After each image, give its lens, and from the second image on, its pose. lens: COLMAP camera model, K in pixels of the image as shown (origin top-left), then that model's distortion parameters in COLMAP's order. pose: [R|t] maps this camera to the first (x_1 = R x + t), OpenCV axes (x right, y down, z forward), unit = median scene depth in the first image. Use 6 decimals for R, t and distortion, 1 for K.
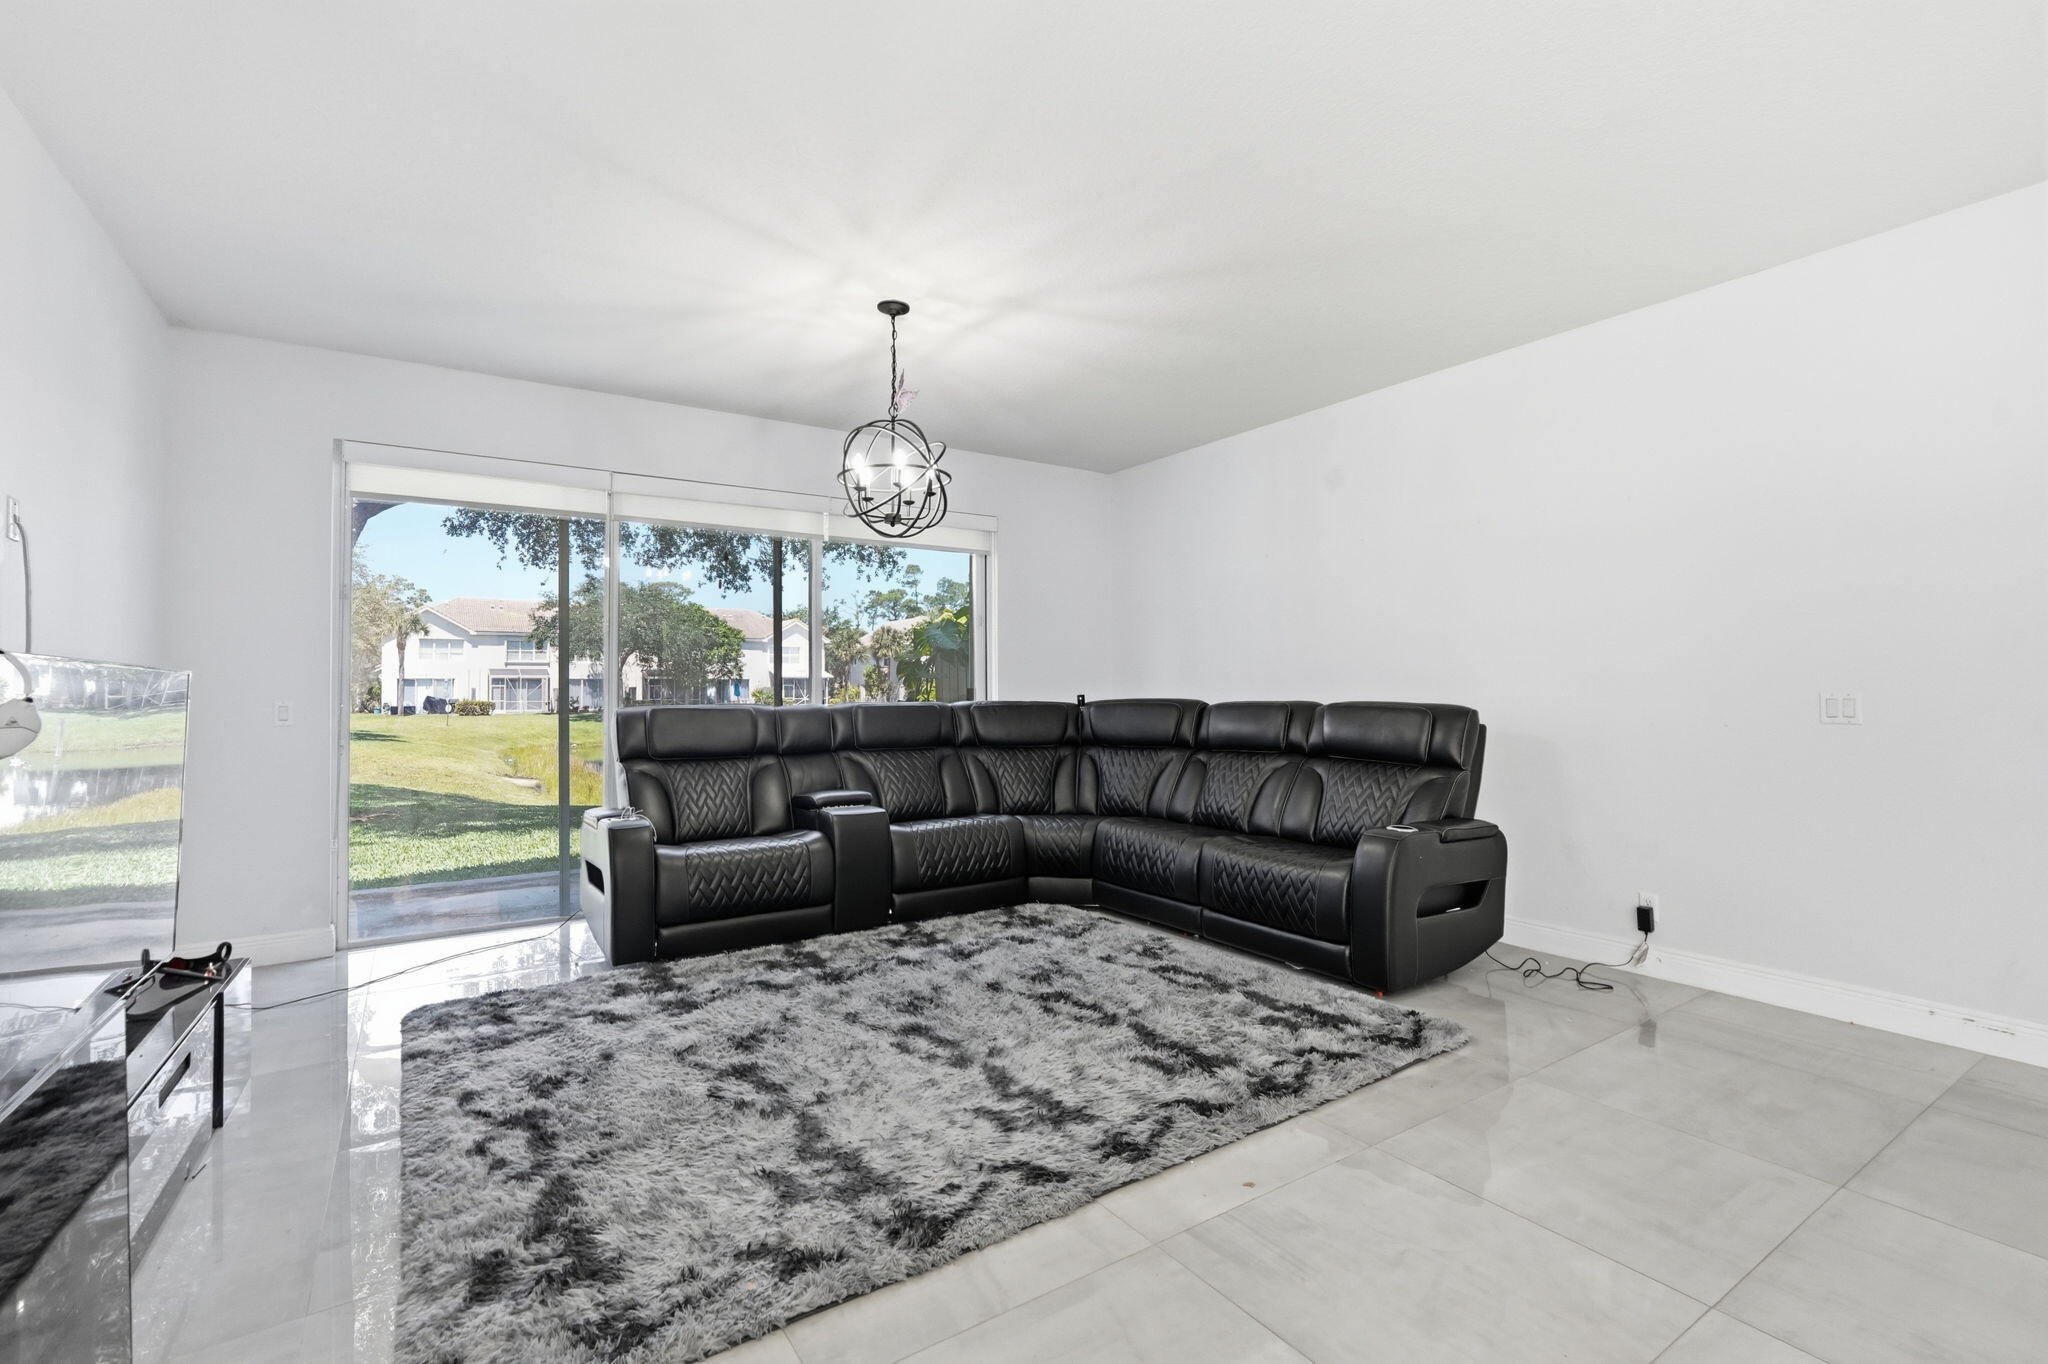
lens RADIAL K [[908.4, 0, 1020.5], [0, 908.4, 668.6], [0, 0, 1]] dist [-0.013217, 0.000365]
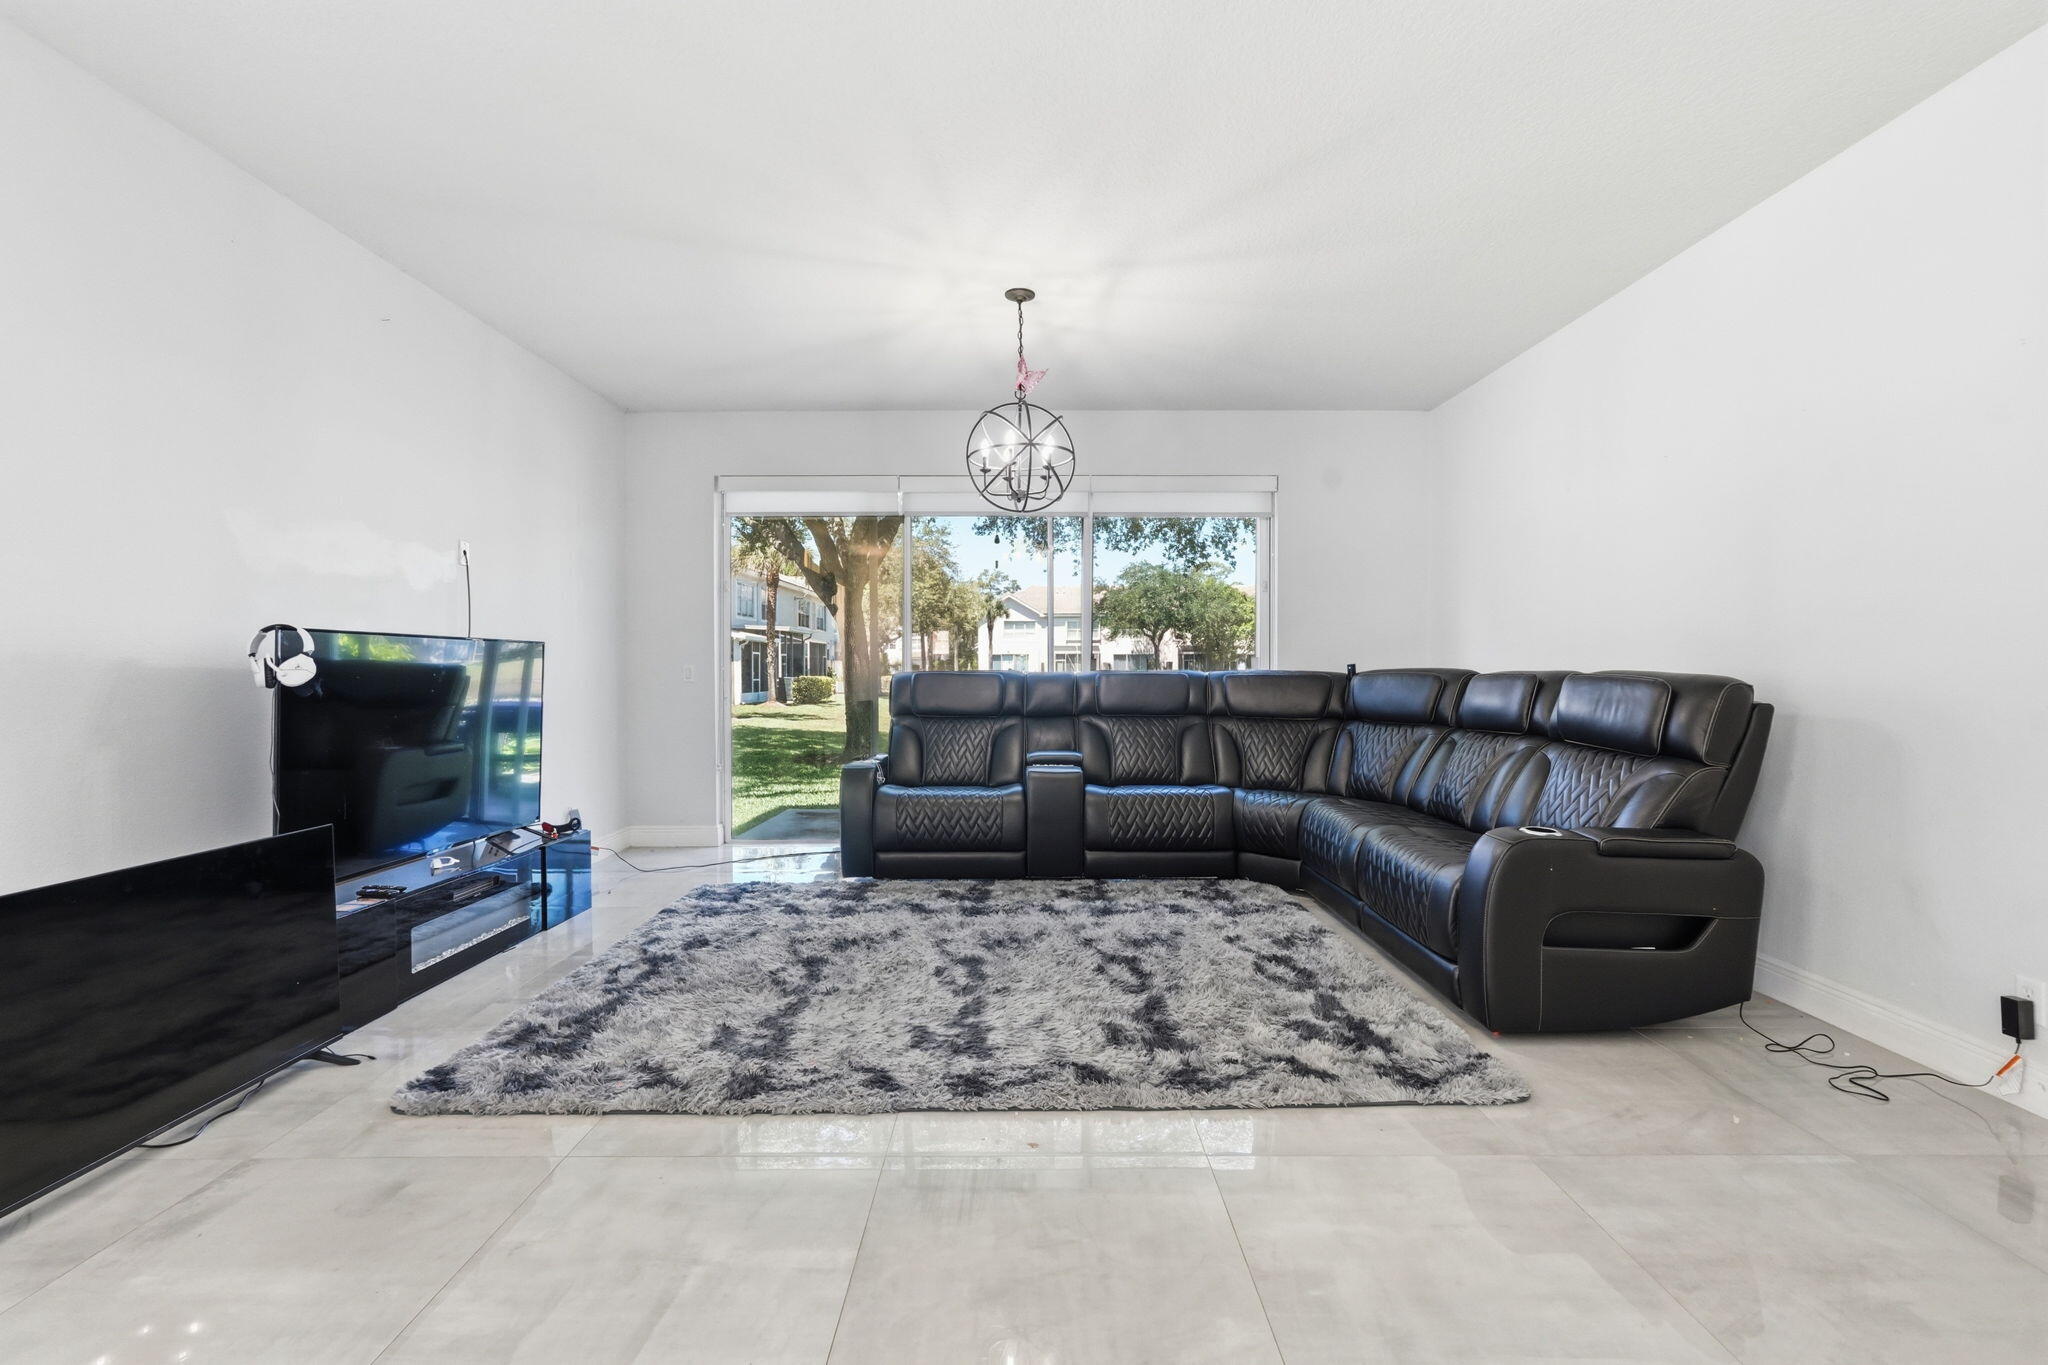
lens RADIAL K [[906.5, 0, 1024.0], [0, 906.5, 678.9], [0, 0, 1]] dist [-0.022588, 0.012184]
pose [[0.834598, 0.012017, -0.550729, 0.443631], [0.009148, 0.999322, 0.035669, 0.012812], [0.550784, -0.034807, 0.833922, 0.104061]]
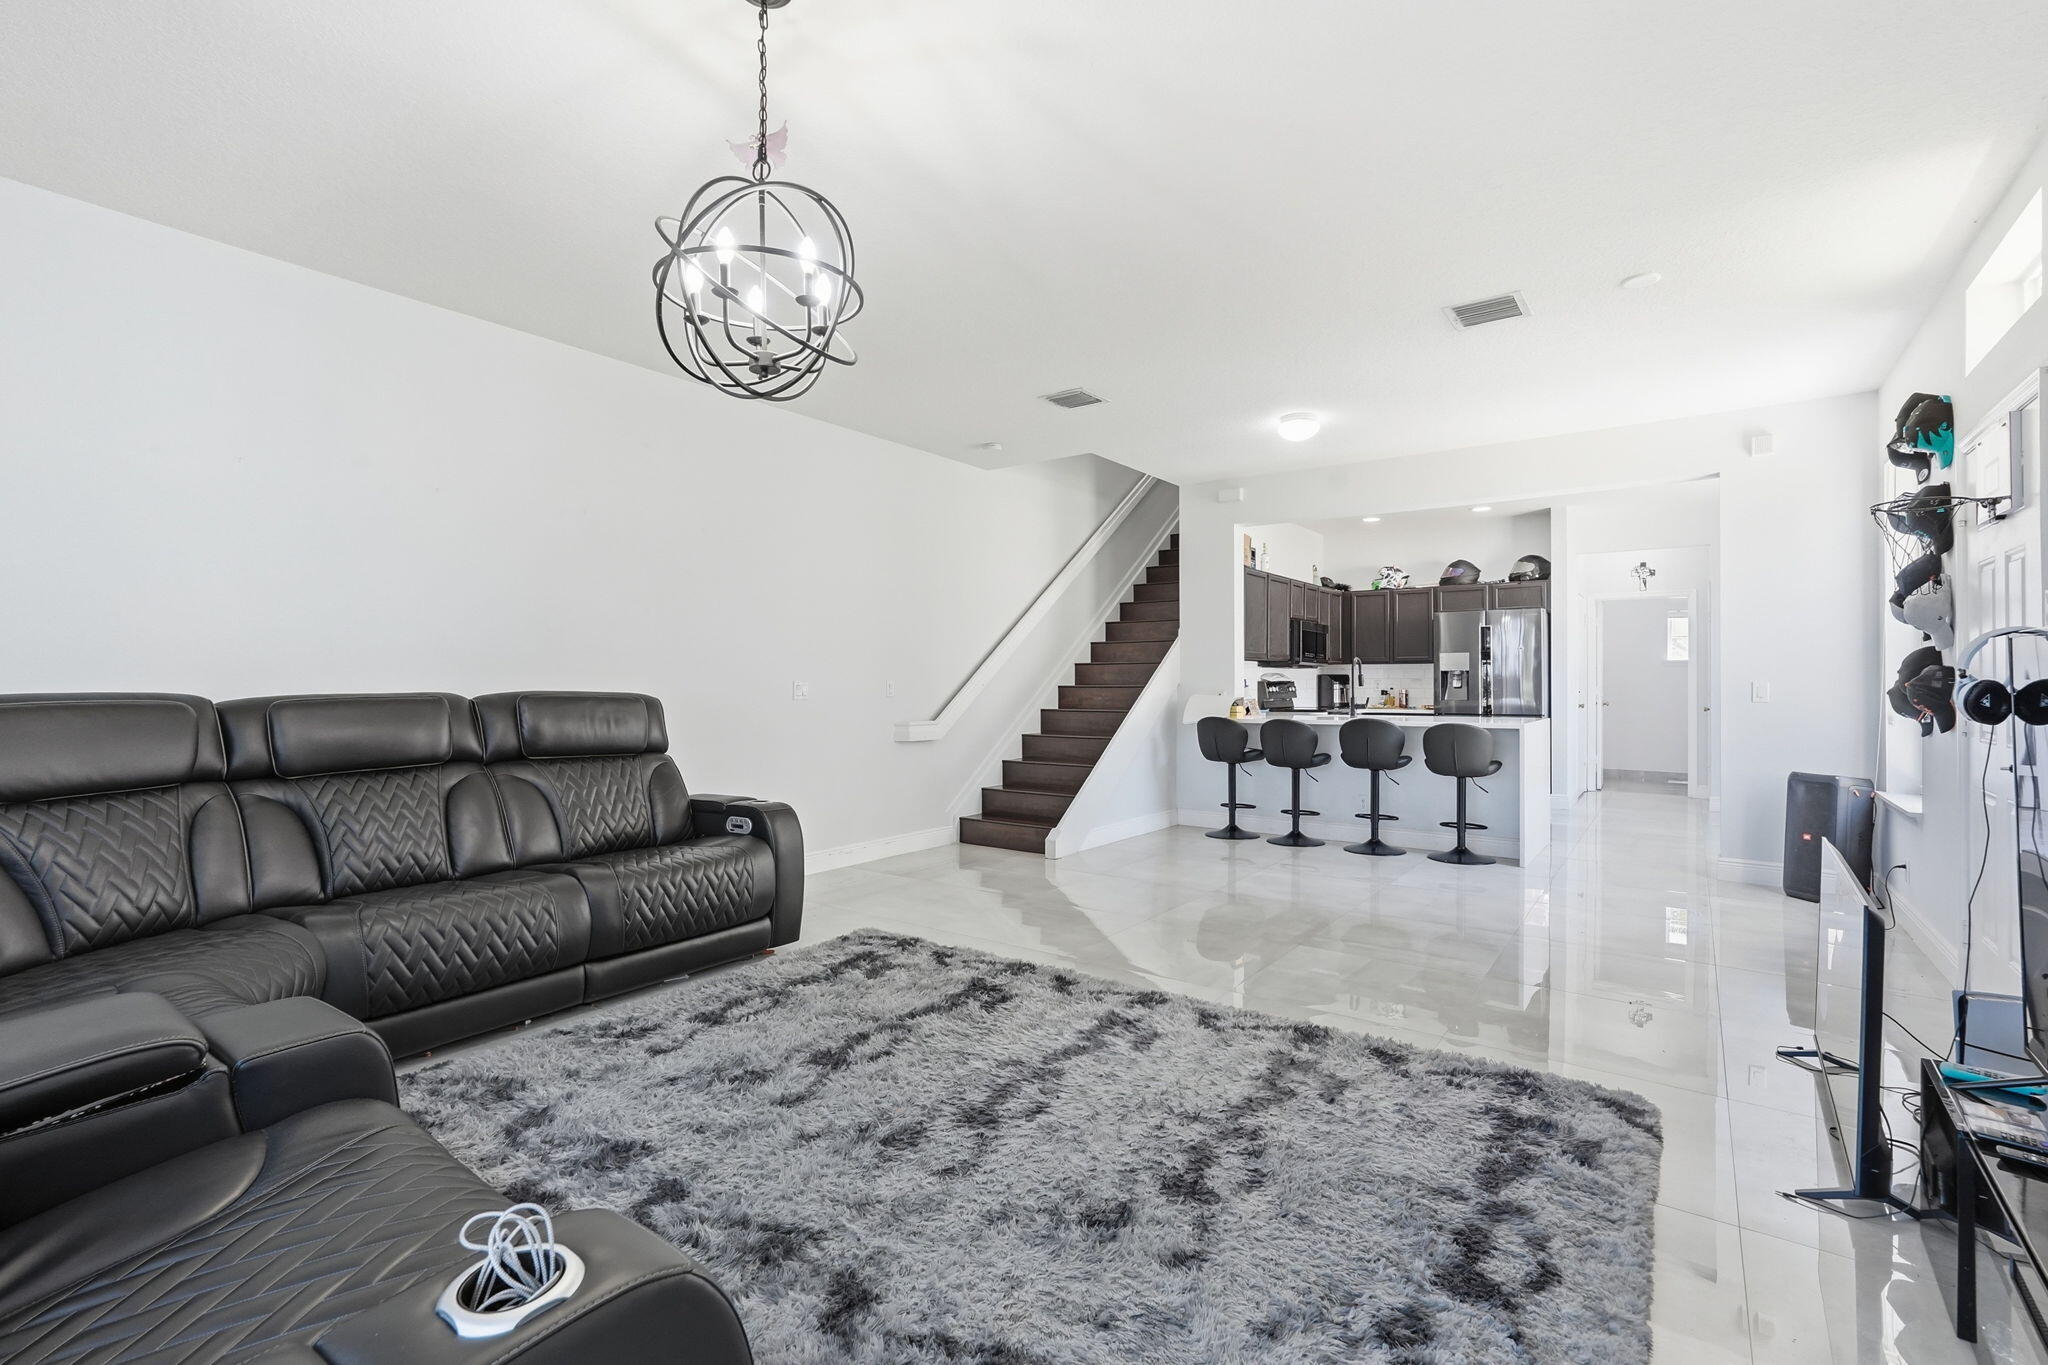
lens RADIAL K [[923.8, 0, 1020.0], [0, 923.8, 686.4], [0, 0, 1]] dist [-0.009708, 0.000543]
pose [[-0.344750, -0.001026, 0.938694, -0.704818], [-0.021219, 0.999752, -0.006701, 0.032059], [-0.938455, -0.022228, -0.344687, 1.017918]]
